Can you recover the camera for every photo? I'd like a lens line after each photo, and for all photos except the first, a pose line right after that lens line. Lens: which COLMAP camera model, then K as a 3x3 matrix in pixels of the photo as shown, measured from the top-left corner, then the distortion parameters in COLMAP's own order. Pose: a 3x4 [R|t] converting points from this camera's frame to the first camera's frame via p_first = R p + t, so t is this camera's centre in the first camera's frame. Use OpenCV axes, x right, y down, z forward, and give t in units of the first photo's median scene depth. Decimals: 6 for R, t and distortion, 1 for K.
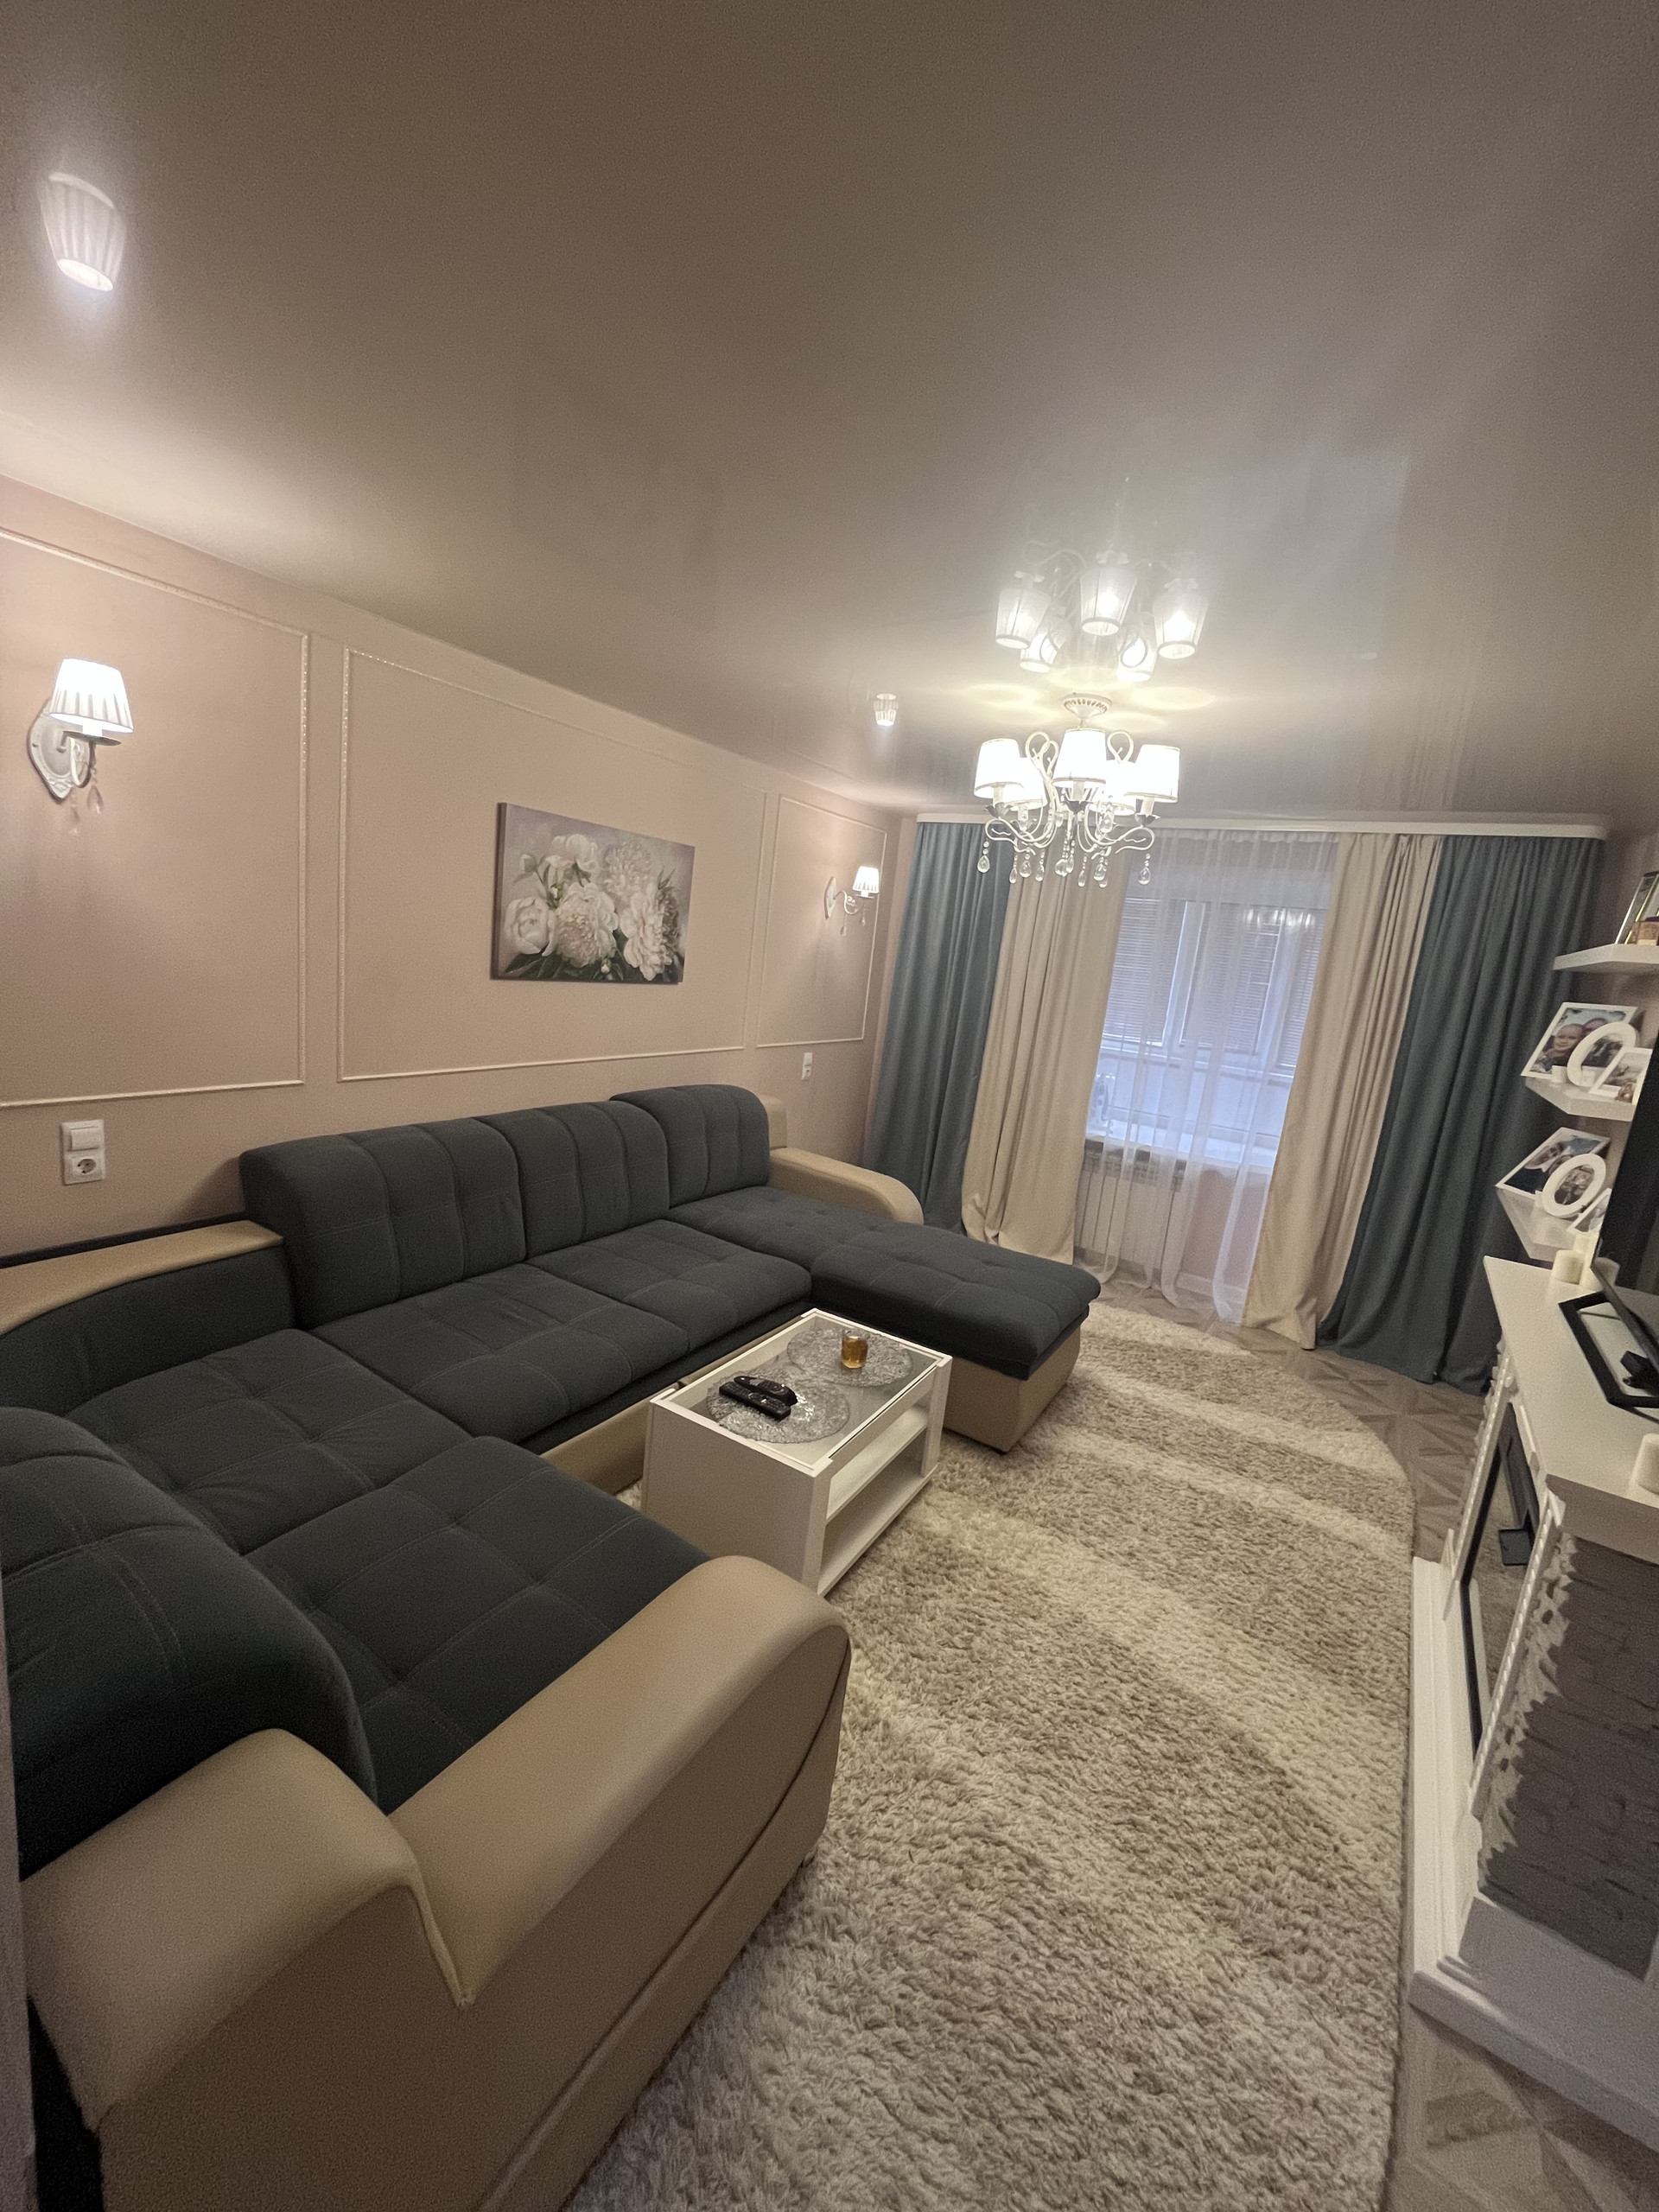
lens RADIAL K [[886.7, 0, 818.3], [0, 886.7, 1094.2], [0, 0, 1]] dist [-0.000045, 0.000077]
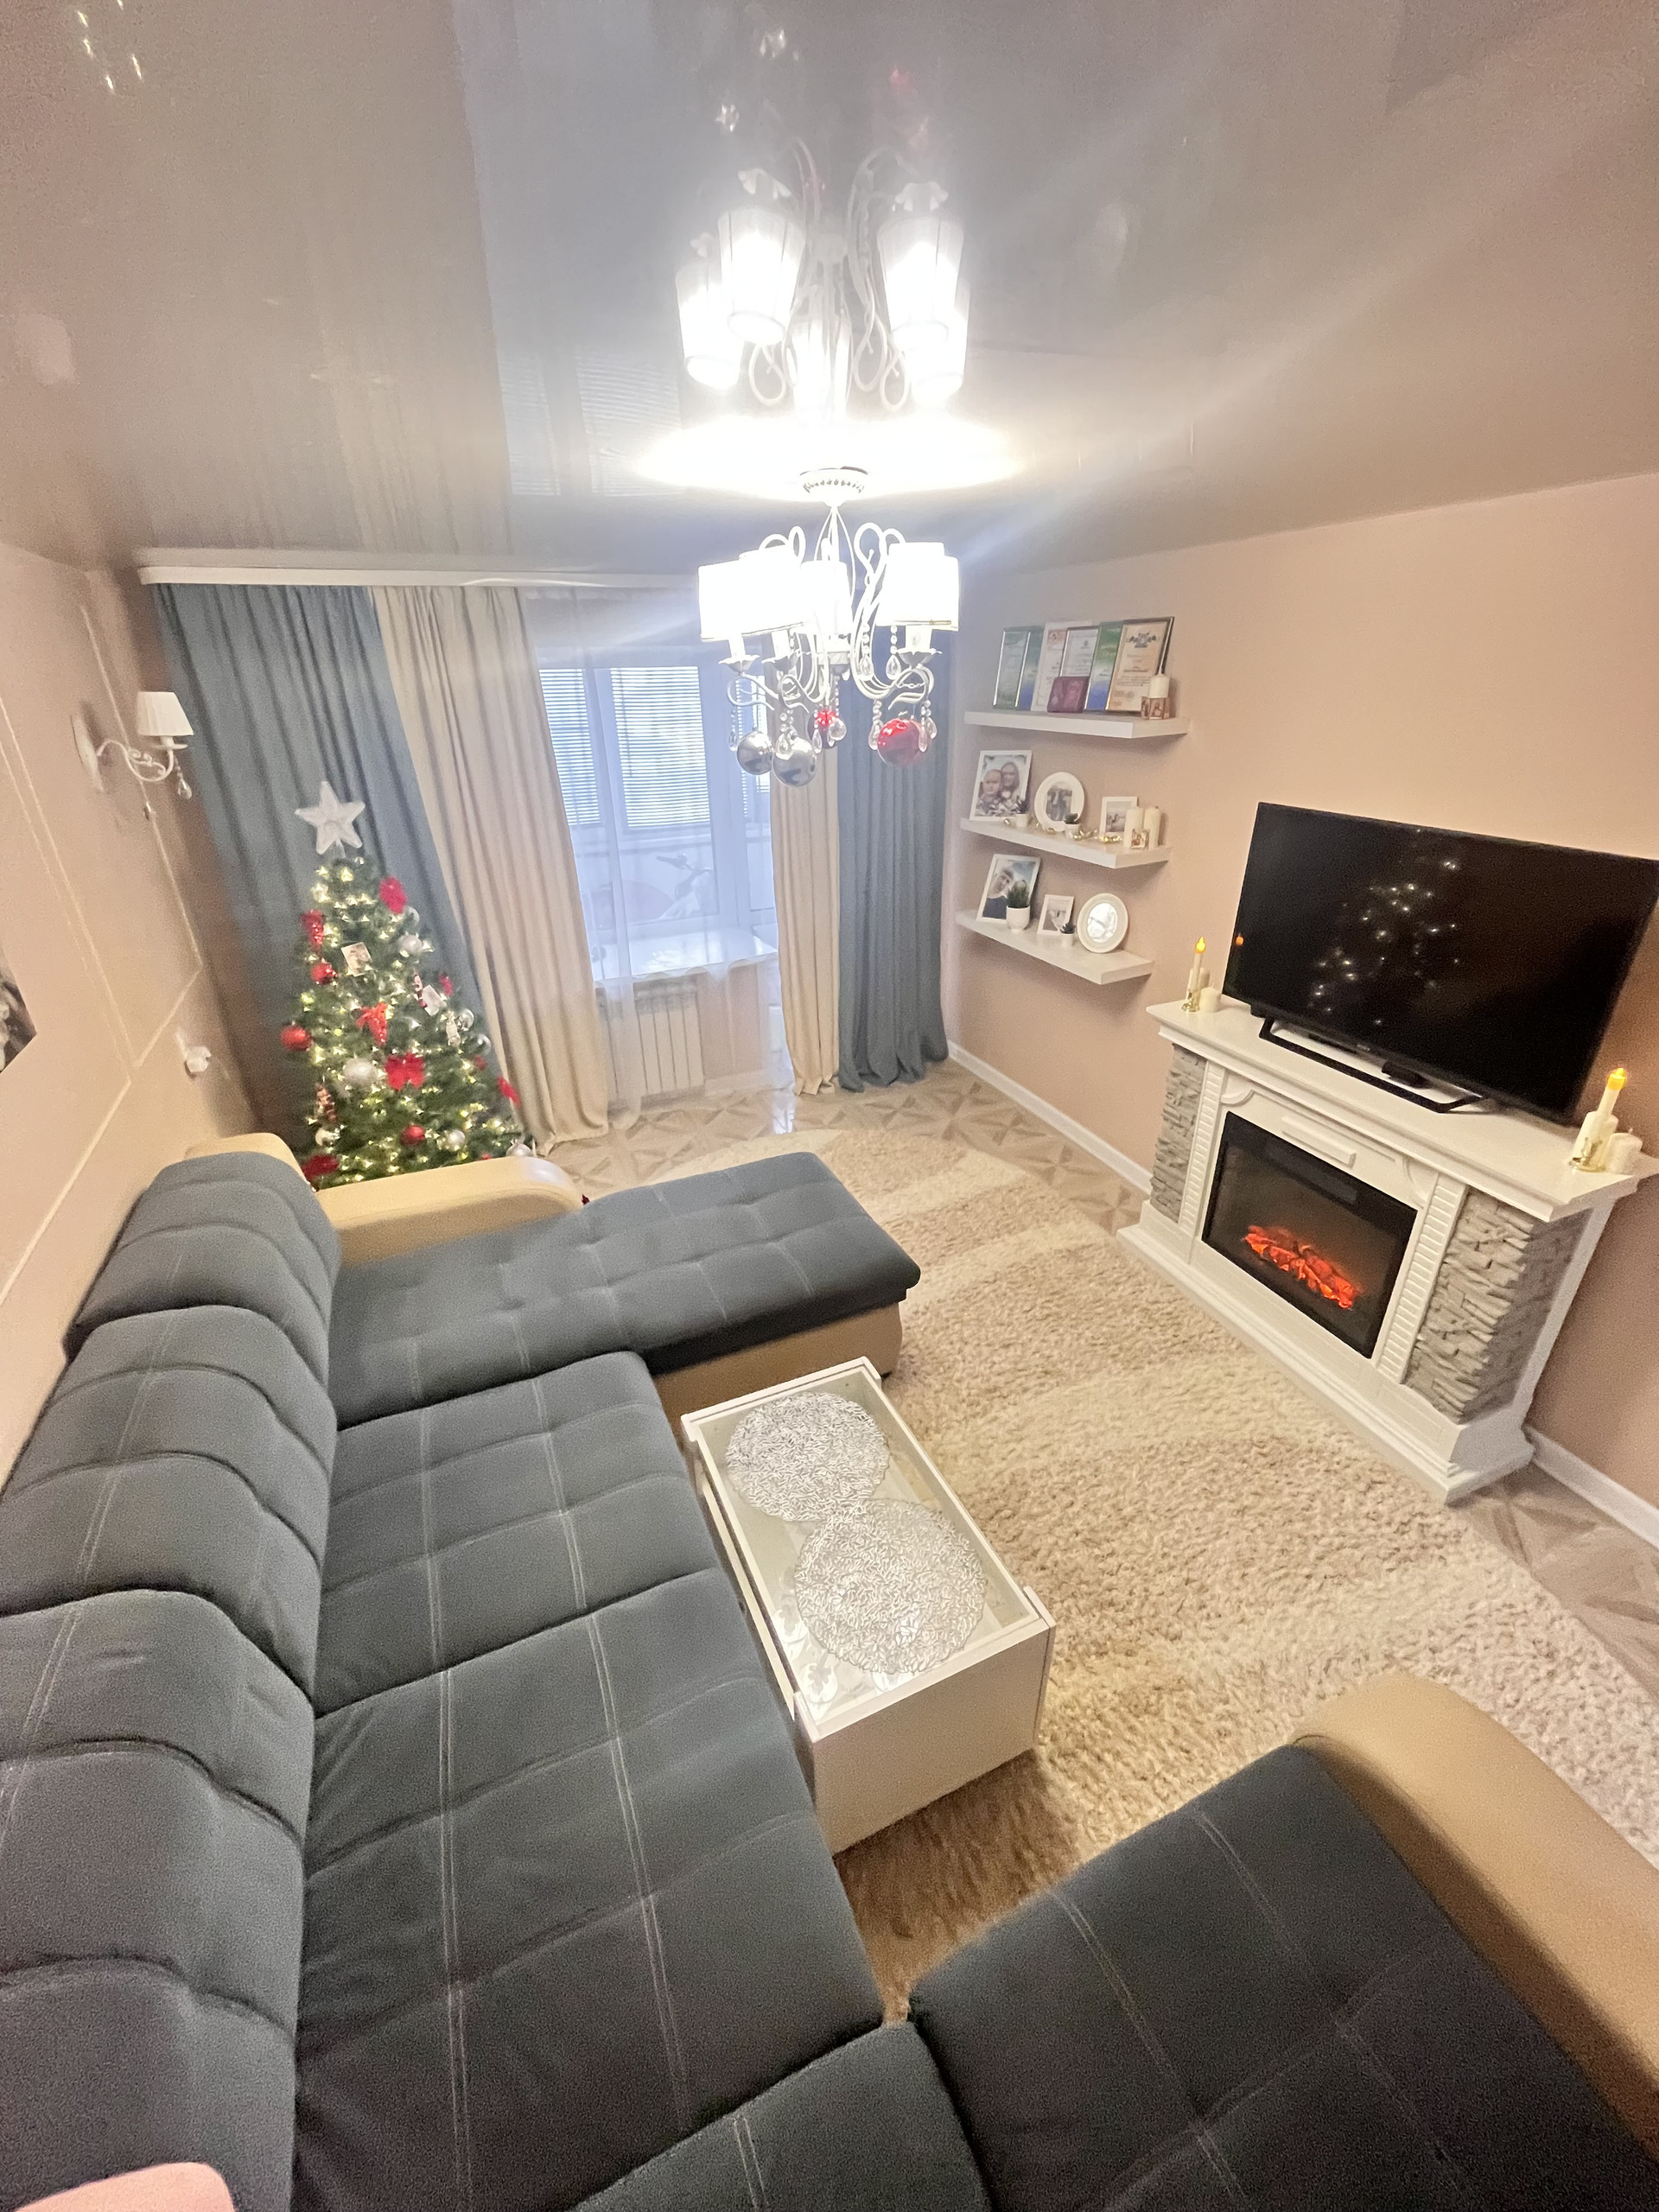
lens RADIAL K [[886.7, 0, 826.5], [0, 886.7, 1098.9], [0, 0, 1]] dist [-0.000045, 0.000077]
pose [[0.540689, -0.470610, 0.697267, -0.318163], [0.233186, 0.880239, 0.413283, -0.240999], [-0.808257, -0.060865, 0.585676, 0.469189]]
